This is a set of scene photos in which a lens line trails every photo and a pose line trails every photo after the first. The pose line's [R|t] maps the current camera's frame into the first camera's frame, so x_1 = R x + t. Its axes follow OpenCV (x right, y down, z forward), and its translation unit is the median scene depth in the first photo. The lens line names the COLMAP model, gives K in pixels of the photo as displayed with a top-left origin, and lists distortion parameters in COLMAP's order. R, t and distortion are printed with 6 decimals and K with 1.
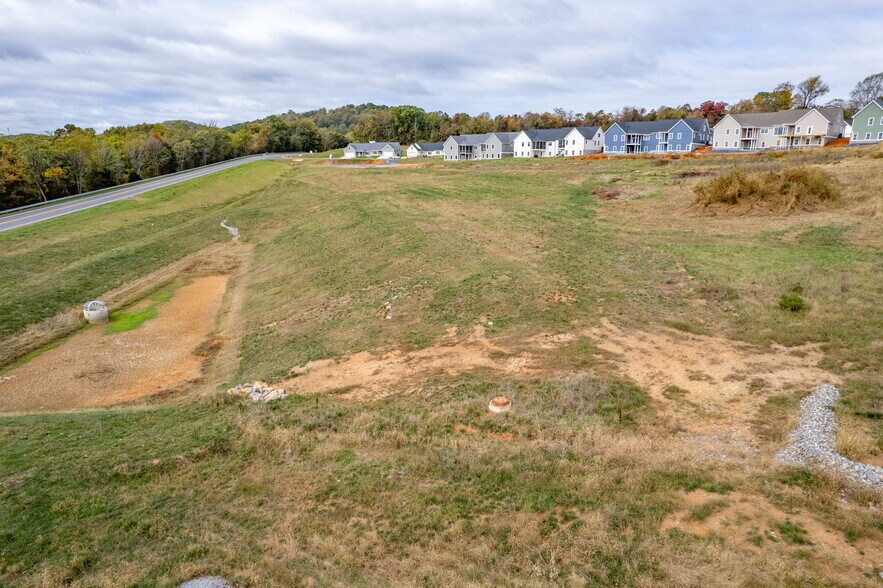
lens RADIAL K [[576.3, 0, 447.0], [0, 576.3, 298.5], [0, 0, 1]] dist [-0.072532, 0.072316]
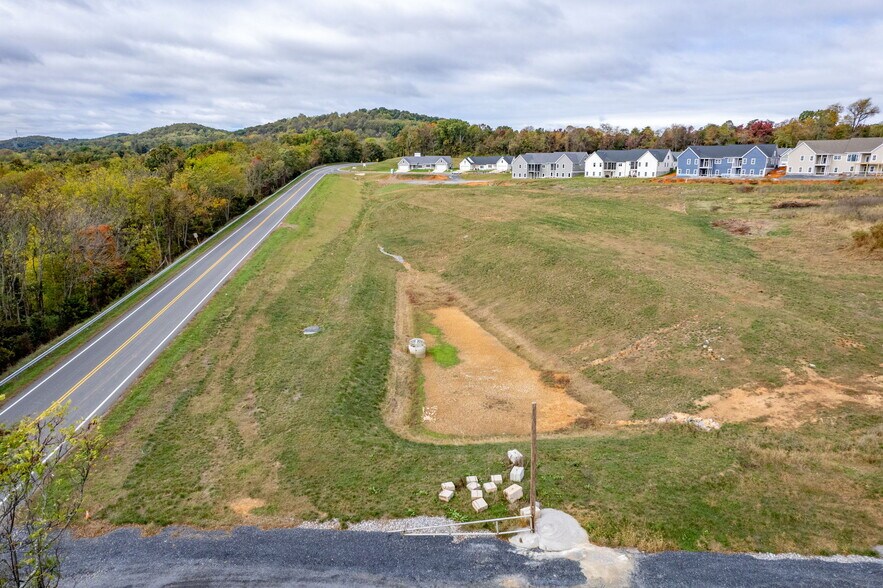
lens RADIAL K [[576.3, 0, 447.0], [0, 576.3, 298.5], [0, 0, 1]] dist [-0.072532, 0.072316]
pose [[0.999999, 0.000452, 0.001660, -0.160409], [-0.000450, 0.999998, -0.001772, -0.022544], [-0.001660, 0.001771, 0.999997, -0.064907]]
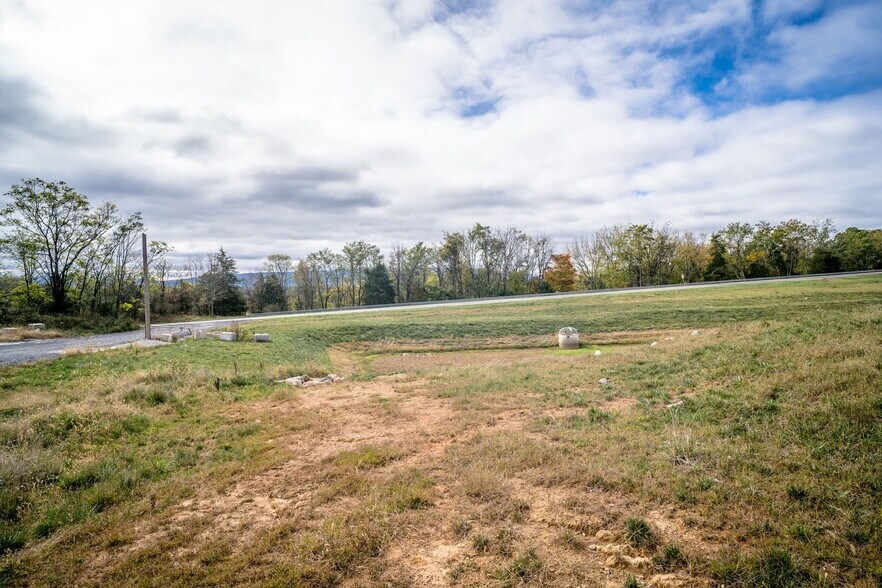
lens RADIAL K [[470.0, 0, 441.2], [0, 470.0, 280.9], [0, 0, 1]] dist [-0.047910, 0.030064]
pose [[0.169122, -0.012373, -0.985518, 0.055390], [-0.225417, 0.972932, -0.050898, 0.005638], [0.959471, 0.230761, 0.161755, 0.175008]]
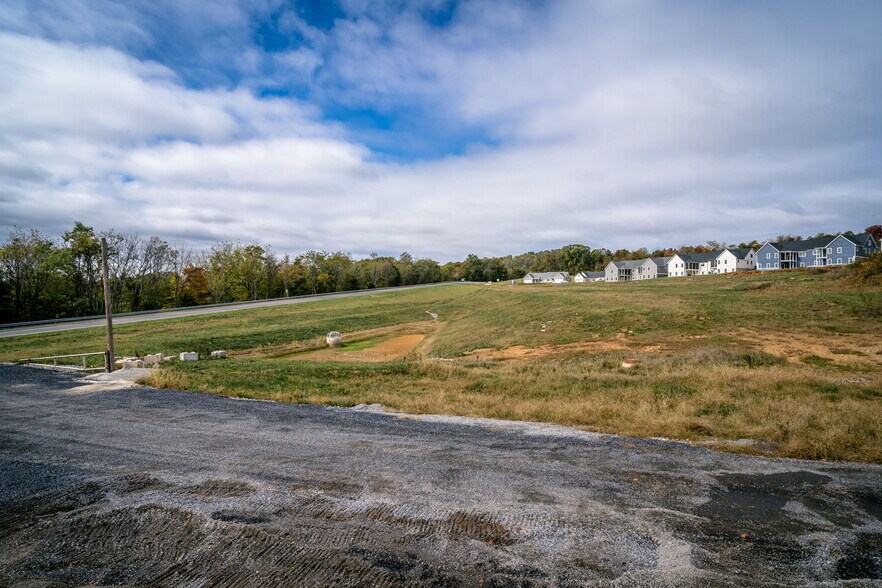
lens RADIAL K [[470.0, 0, 441.2], [0, 470.0, 280.9], [0, 0, 1]] dist [-0.047910, 0.030064]
pose [[0.939517, -0.005534, -0.342457, 0.008205], [-0.086401, 0.963702, -0.252611, 0.044455], [0.331425, 0.266921, 0.904937, -0.001071]]
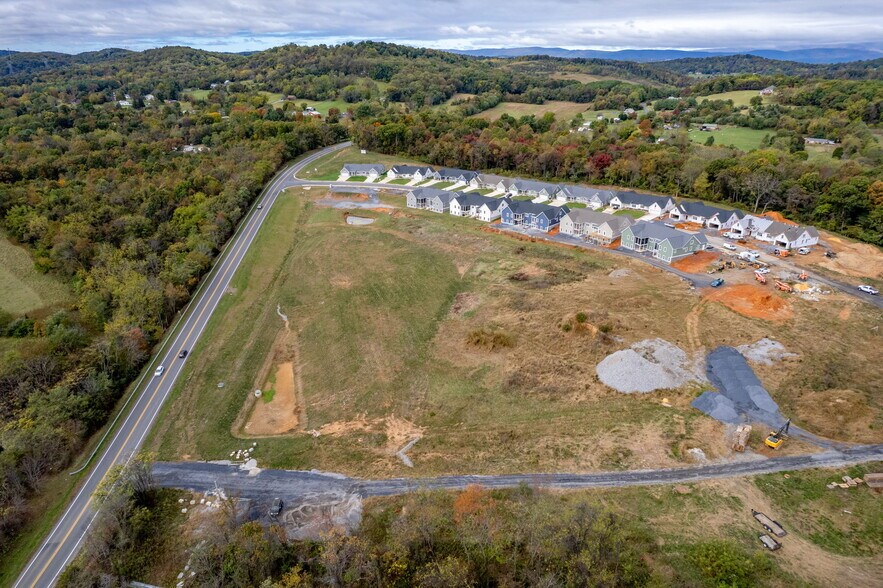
lens RADIAL K [[576.3, 0, 447.0], [0, 576.3, 298.5], [0, 0, 1]] dist [-0.072532, 0.072316]
pose [[0.999922, 0.007674, -0.009860, 0.143924], [-0.006070, 0.988132, 0.153490, -0.297165], [0.010921, -0.153418, 0.988101, -0.625093]]
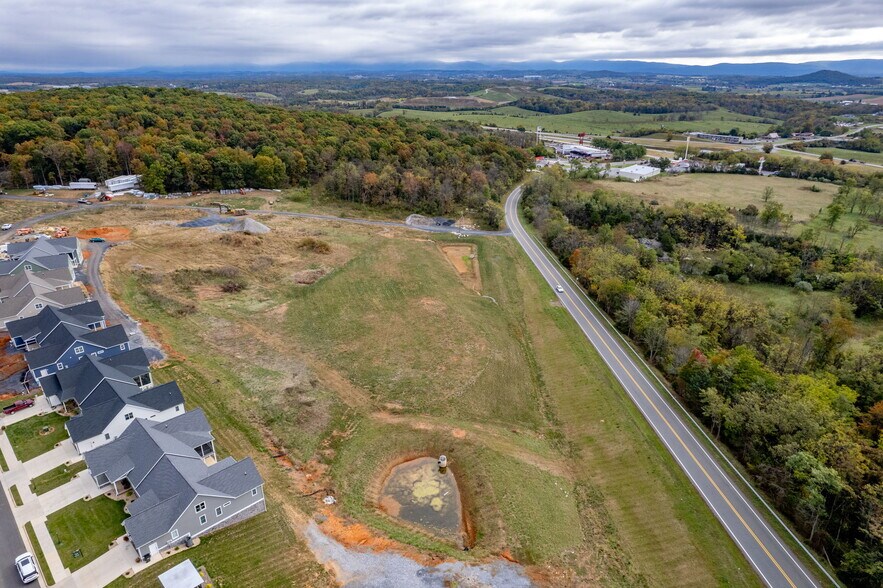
lens RADIAL K [[470.6, 0, 441.7], [0, 470.6, 280.9], [0, 0, 1]] dist [-0.047910, 0.030064]
pose [[-0.997982, -0.028283, 0.056855, -0.176988], [0.013689, 0.778468, 0.627535, -0.735218], [-0.062009, 0.627047, -0.776510, 1.339145]]
